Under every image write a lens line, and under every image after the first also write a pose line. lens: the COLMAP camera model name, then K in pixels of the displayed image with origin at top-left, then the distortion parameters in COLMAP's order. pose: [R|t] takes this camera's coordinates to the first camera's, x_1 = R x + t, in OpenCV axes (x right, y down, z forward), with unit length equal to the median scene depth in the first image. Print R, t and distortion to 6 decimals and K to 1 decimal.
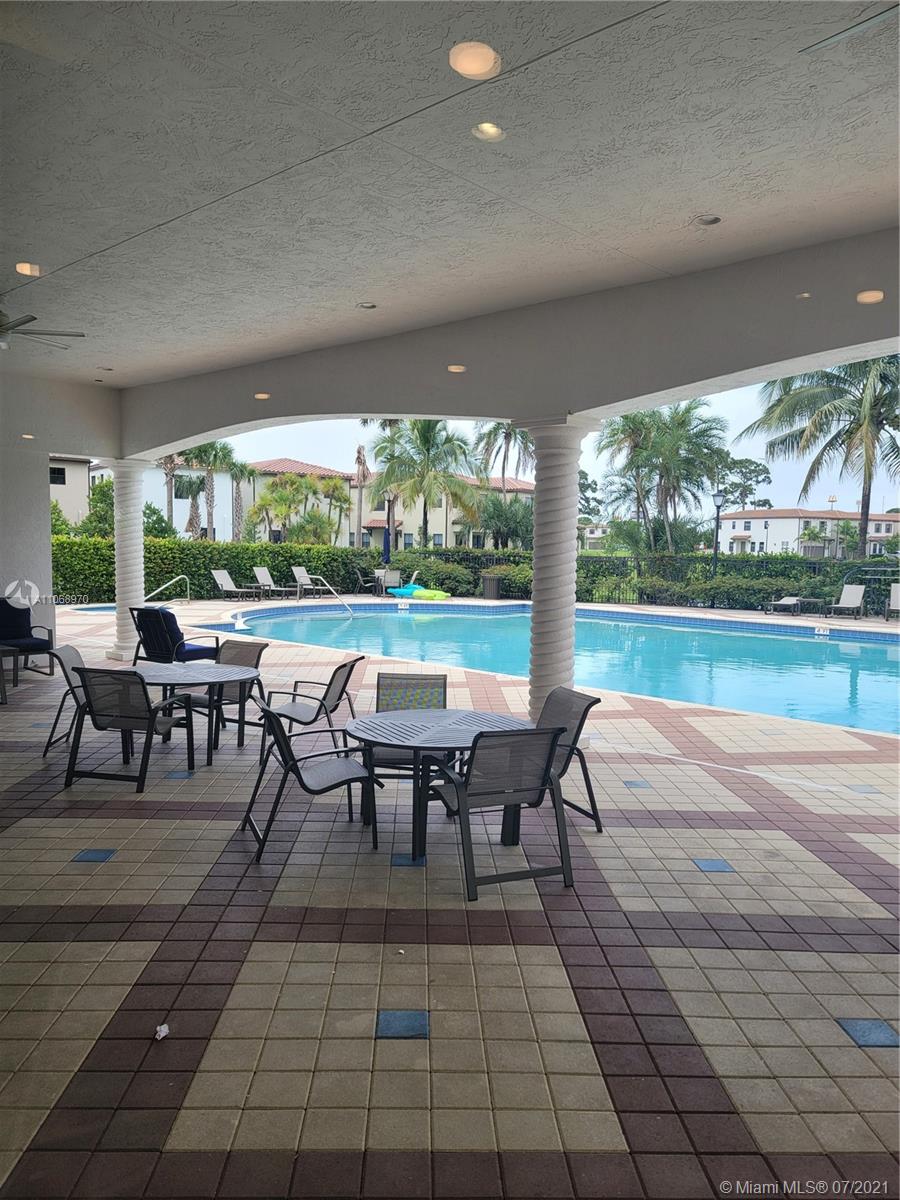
lens RADIAL K [[904.1, 0, 450.0], [0, 904.1, 600.0], [0, 0, 1]] dist [0.055546, -0.000801]
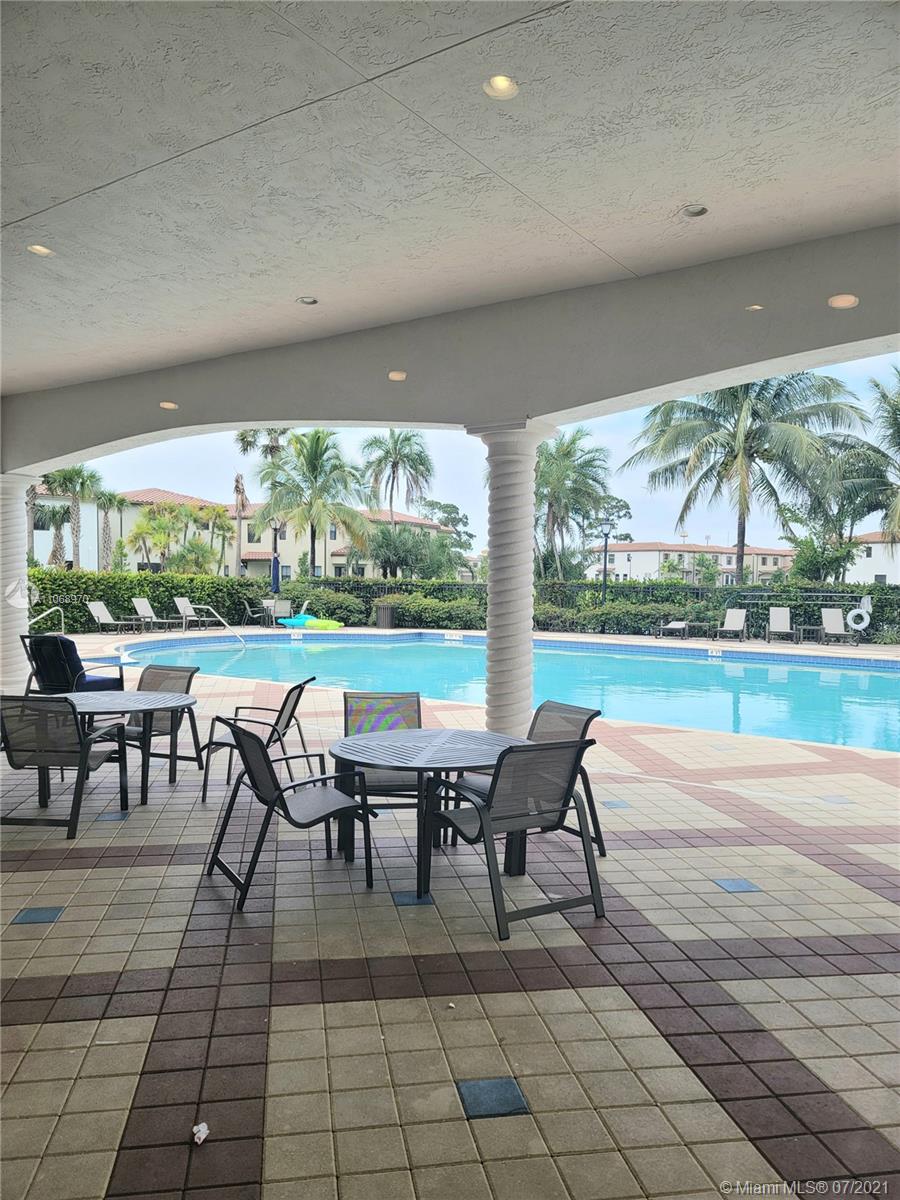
lens RADIAL K [[901.6, 0, 450.0], [0, 901.6, 600.0], [0, 0, 1]] dist [0.091963, -0.079286]
pose [[0.990052, -0.011130, 0.140264, -0.112365], [0.016373, 0.999208, -0.036277, 0.025585], [-0.139749, 0.038213, 0.989449, 0.094308]]
